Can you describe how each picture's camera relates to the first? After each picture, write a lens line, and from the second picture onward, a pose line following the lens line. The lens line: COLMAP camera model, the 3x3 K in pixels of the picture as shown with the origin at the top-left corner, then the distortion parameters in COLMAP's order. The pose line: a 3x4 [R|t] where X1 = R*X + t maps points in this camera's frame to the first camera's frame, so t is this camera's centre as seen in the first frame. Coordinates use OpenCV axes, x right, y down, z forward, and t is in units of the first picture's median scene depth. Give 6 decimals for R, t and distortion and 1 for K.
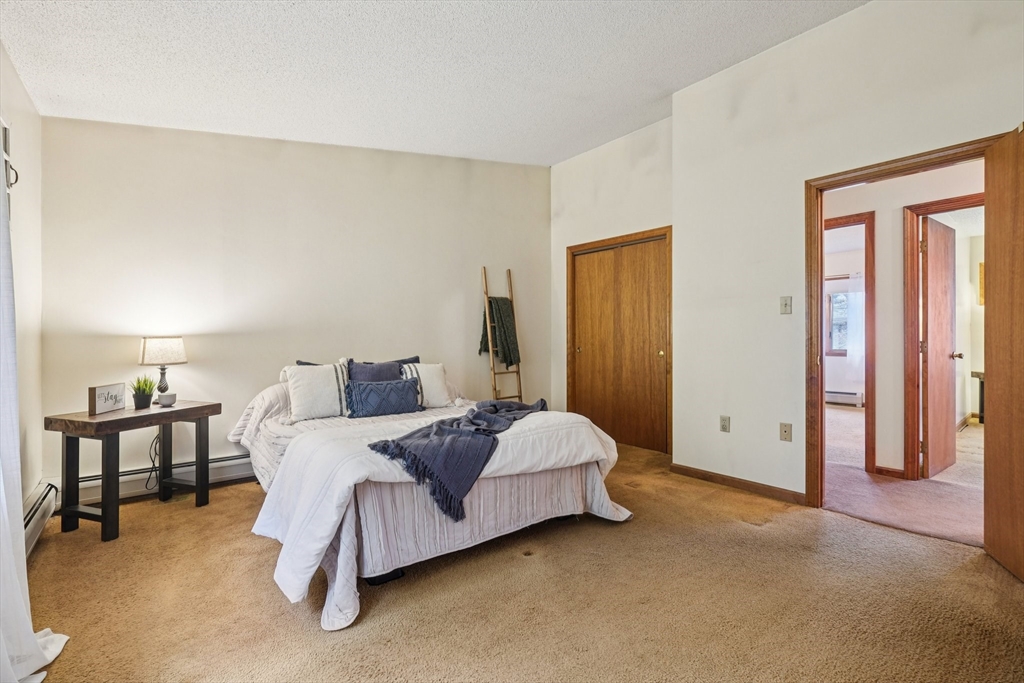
lens RADIAL K [[451.8, 0, 520.9], [0, 451.8, 338.5], [0, 0, 1]] dist [0.008709, 0.000002]
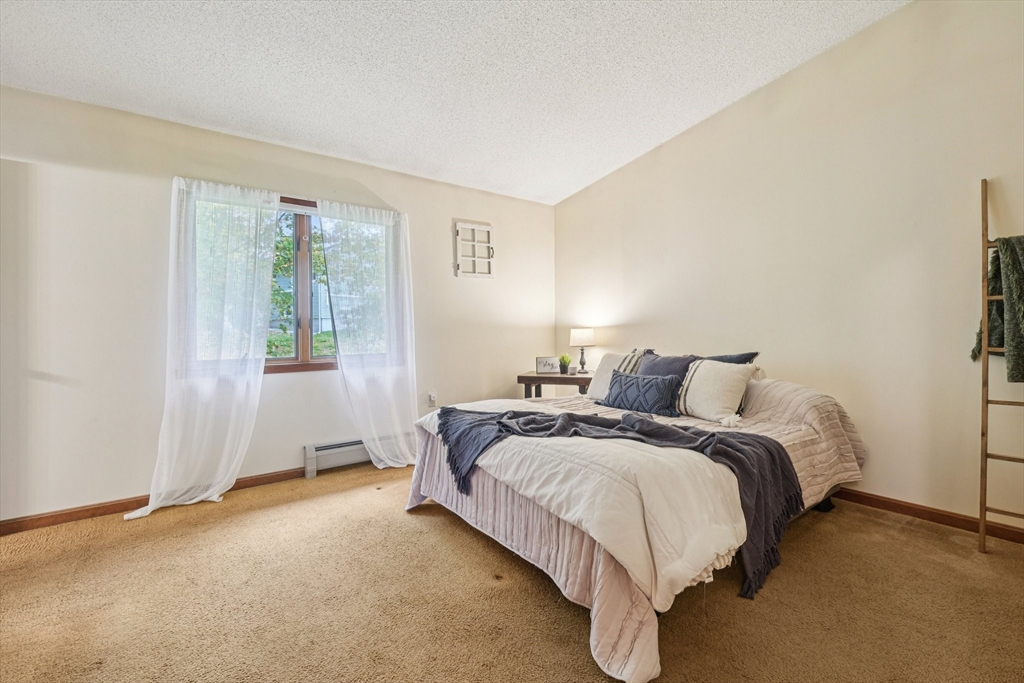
lens RADIAL K [[451.8, 0, 520.9], [0, 451.8, 338.5], [0, 0, 1]] dist [0.008709, 0.000002]
pose [[-0.022017, 0.022042, -0.999515, 0.763169], [0.006196, 0.999741, 0.021910, -0.004347], [0.999738, -0.005711, -0.022148, 0.925228]]
